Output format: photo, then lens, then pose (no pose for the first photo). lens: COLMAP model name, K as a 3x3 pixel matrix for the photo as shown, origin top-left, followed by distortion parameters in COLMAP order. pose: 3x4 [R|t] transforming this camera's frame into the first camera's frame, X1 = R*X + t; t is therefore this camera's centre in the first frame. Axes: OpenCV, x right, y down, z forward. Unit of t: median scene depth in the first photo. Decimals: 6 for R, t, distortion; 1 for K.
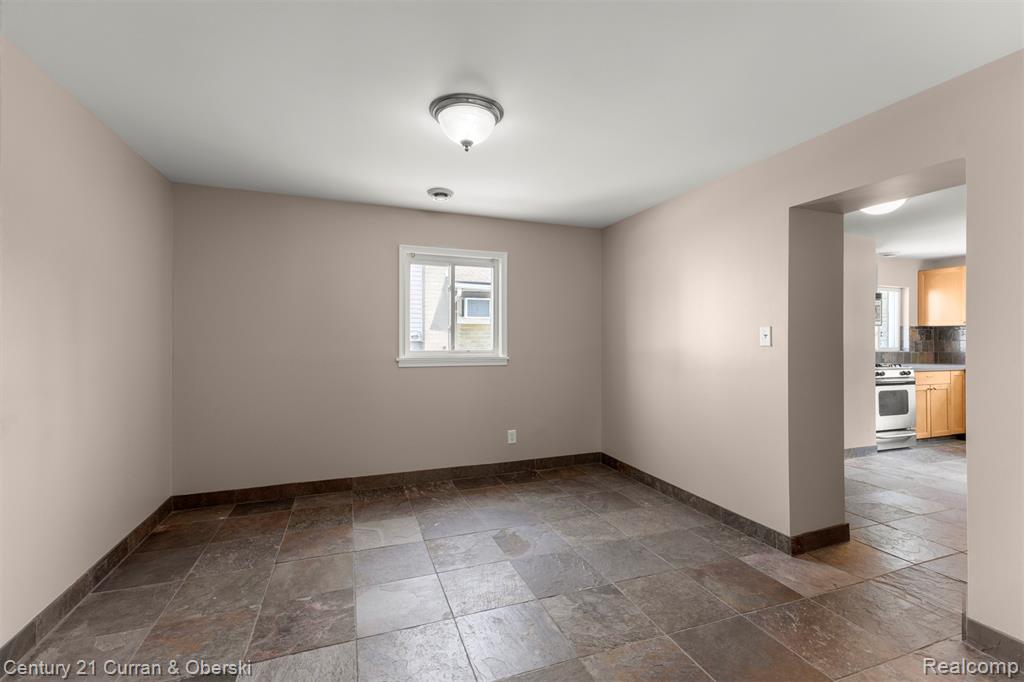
lens RADIAL K [[444.1, 0, 513.3], [0, 444.1, 336.7], [0, 0, 1]] dist [0.020674, -0.005147]
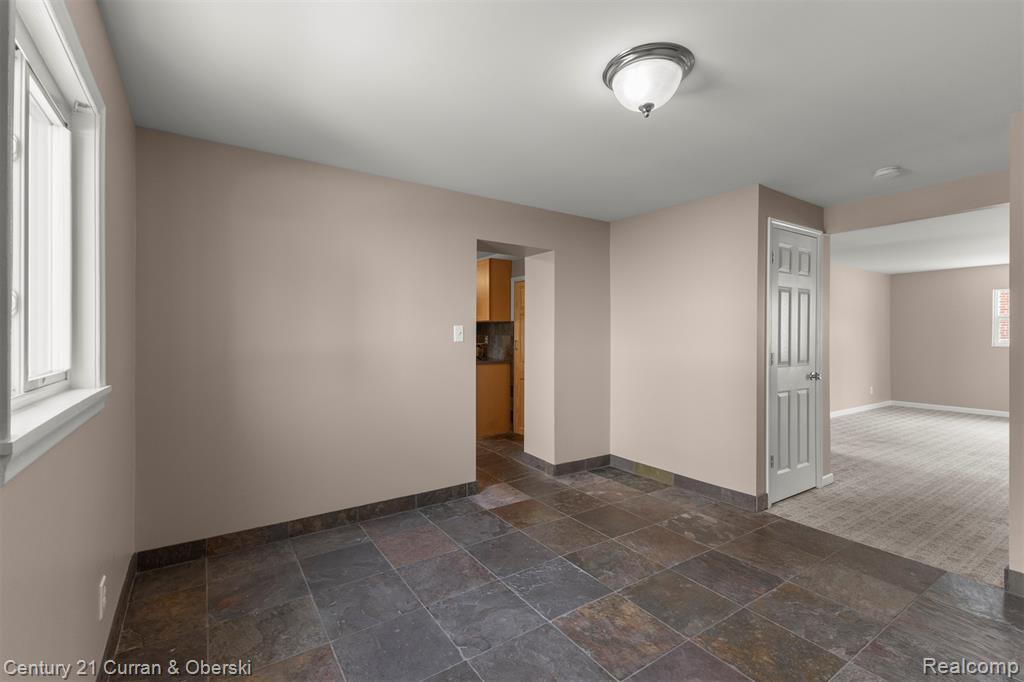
lens RADIAL K [[444.1, 0, 513.3], [0, 444.1, 336.7], [0, 0, 1]] dist [0.020674, -0.005147]
pose [[-0.241252, -0.000551, 0.970462, -0.566485], [-0.008654, 0.999961, -0.001583, 0.005994], [-0.970424, -0.008780, -0.241248, 0.950405]]
